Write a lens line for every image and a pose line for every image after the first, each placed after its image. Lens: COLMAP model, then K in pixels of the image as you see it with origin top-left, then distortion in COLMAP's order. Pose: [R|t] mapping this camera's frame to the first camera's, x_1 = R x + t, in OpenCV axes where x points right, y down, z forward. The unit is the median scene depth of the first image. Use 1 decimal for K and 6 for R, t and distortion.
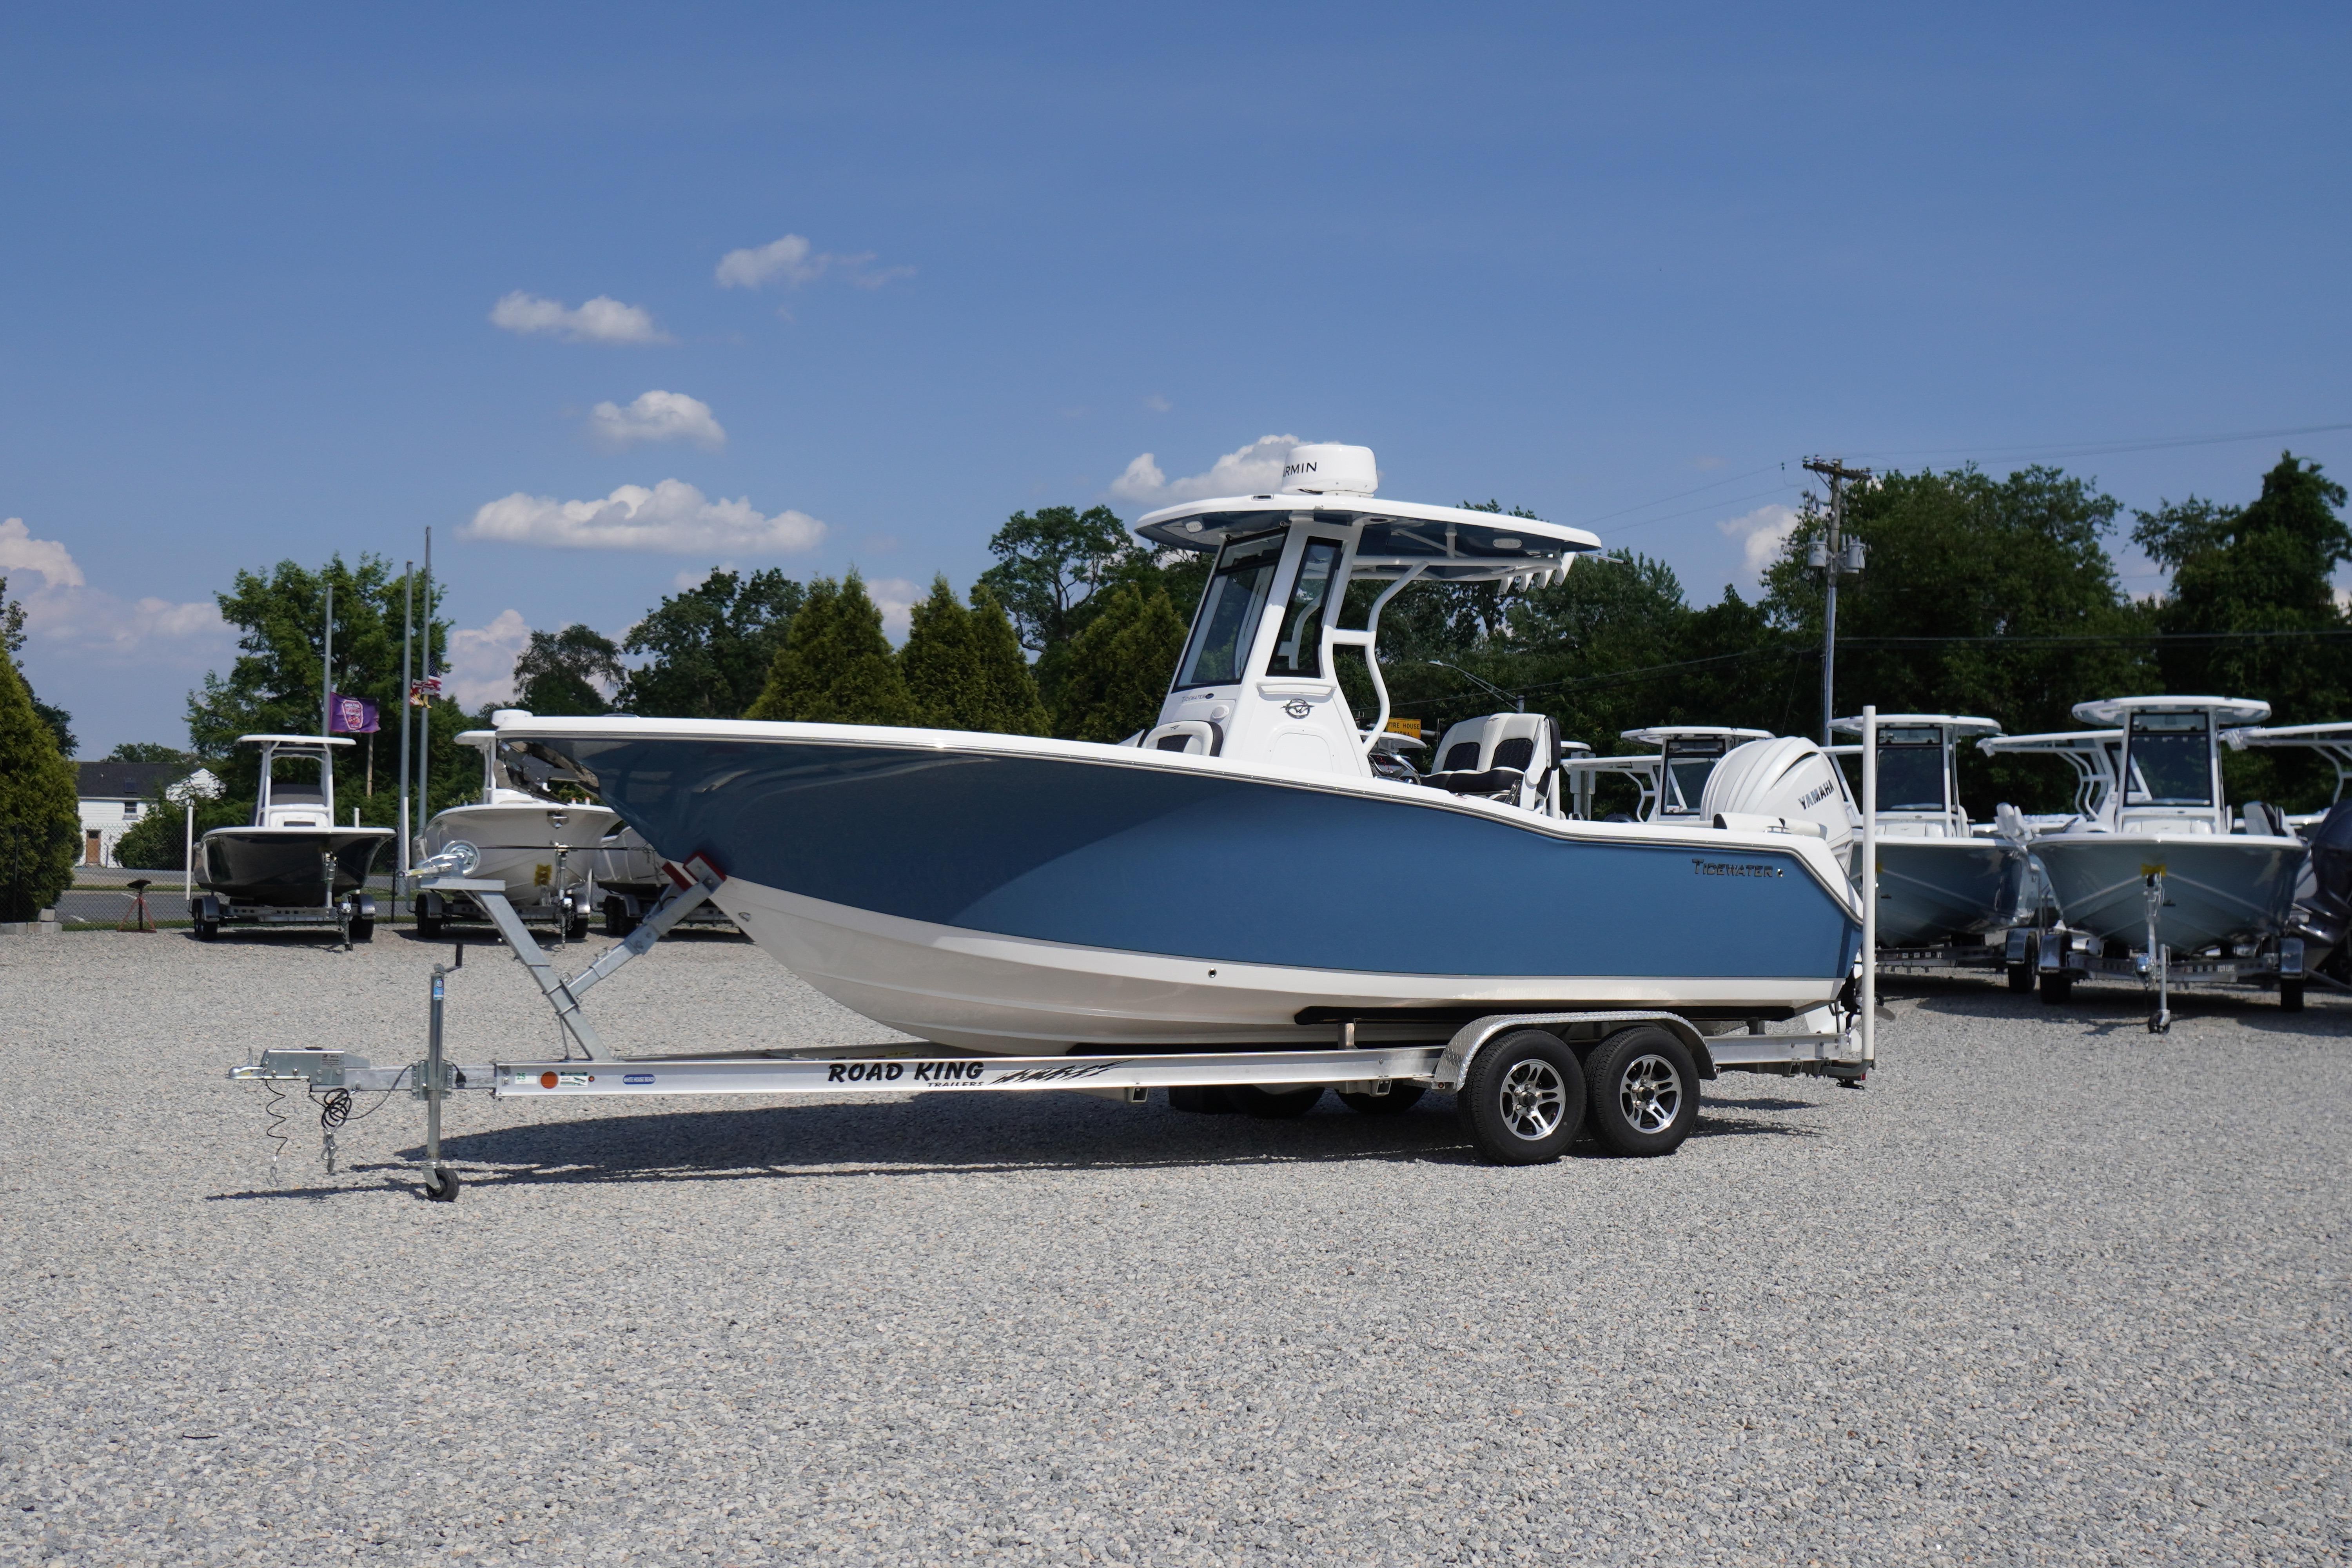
lens RADIAL K [[2347.4, 0, 1176.0], [0, 2347.4, 784.0], [0, 0, 1]] dist [-0.008944, -0.002200]
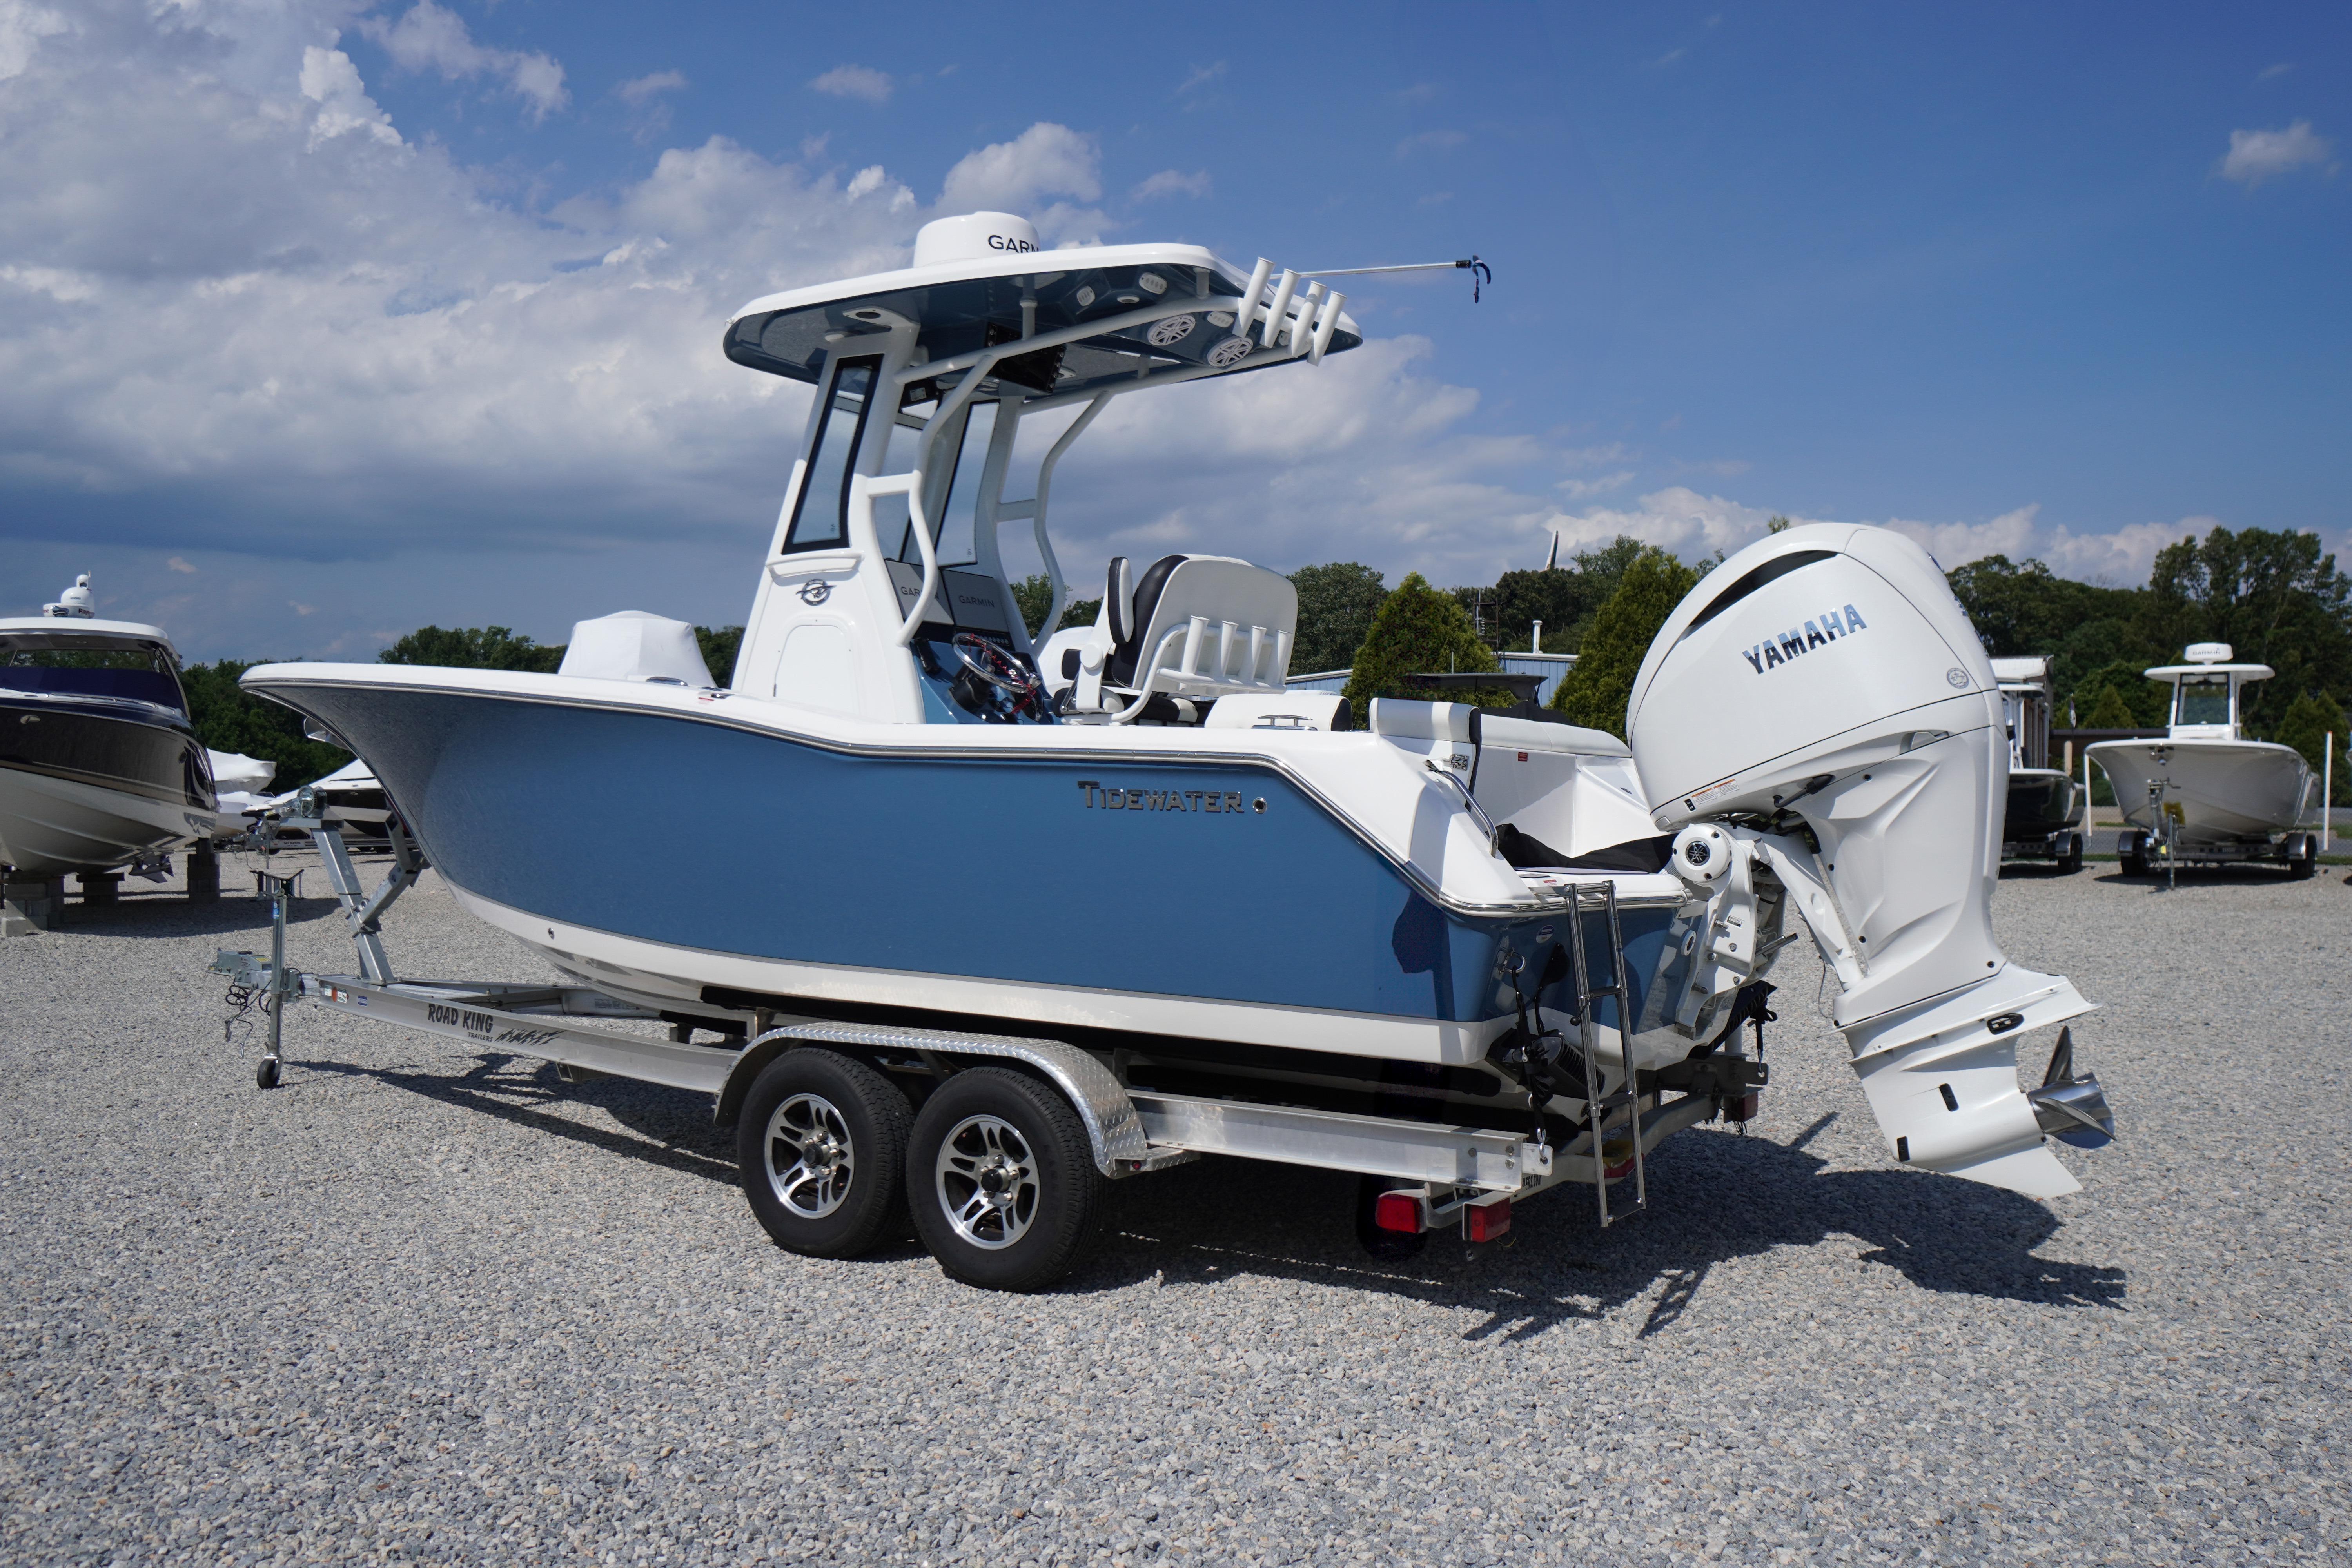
lens RADIAL K [[1837.8, 0, 1176.0], [0, 1837.8, 784.0], [0, 0, 1]] dist [0.015280, 0.016332]
pose [[0.478227, -0.016726, -0.878077, 0.617113], [0.037793, 0.999284, 0.001548, 0.032626], [0.877423, -0.033925, 0.478516, 0.804327]]
